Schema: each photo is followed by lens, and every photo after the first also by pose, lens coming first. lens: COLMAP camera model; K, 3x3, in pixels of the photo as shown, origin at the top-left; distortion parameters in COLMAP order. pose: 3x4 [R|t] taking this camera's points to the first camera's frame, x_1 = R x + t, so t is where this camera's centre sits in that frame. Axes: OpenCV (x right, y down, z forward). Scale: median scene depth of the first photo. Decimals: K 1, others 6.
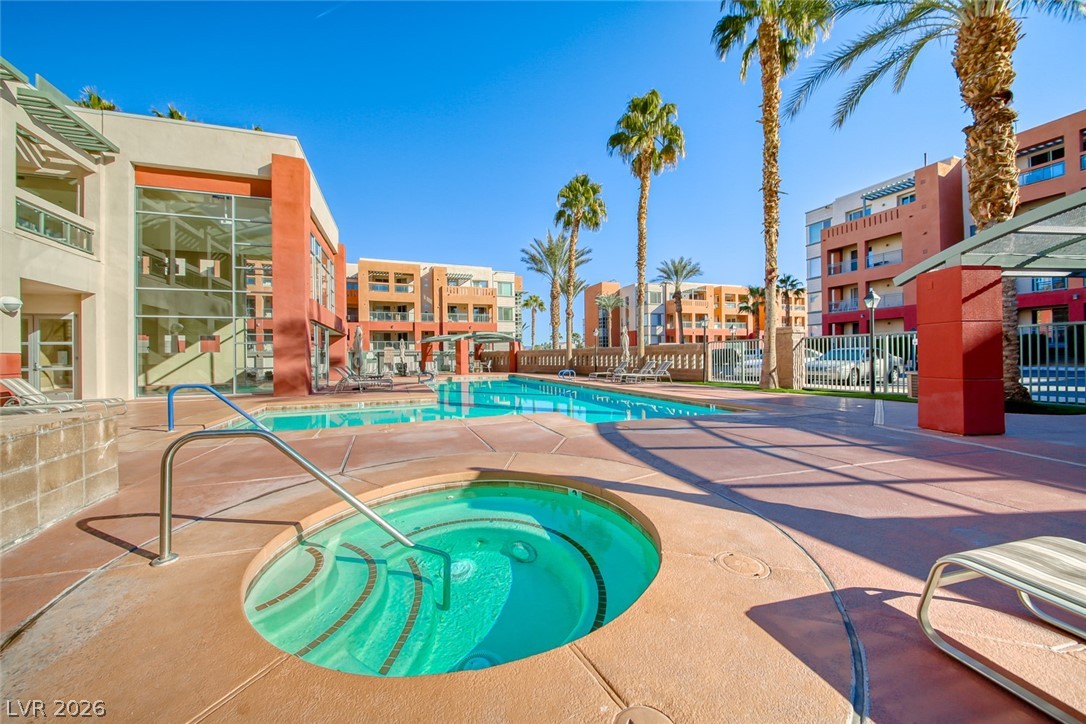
lens RADIAL K [[382.3, 0, 540.3], [0, 382.3, 358.2], [0, 0, 1]] dist [0.000049, 0.000004]
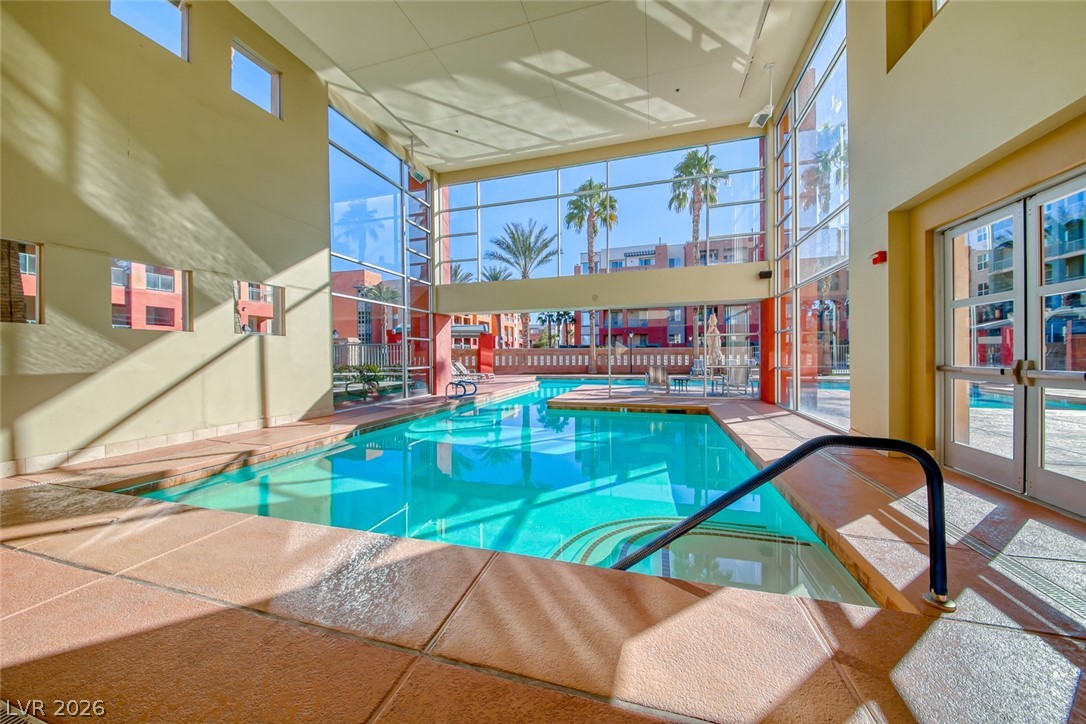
lens RADIAL K [[382.3, 0, 542.4], [0, 382.3, 360.3], [0, 0, 1]] dist [0.000049, 0.000004]
pose [[0.600494, -0.000498, 0.799629, -0.857297], [-0.000724, 0.999999, 0.001167, 0.005582], [-0.799629, -0.001280, 0.600493, 0.516032]]
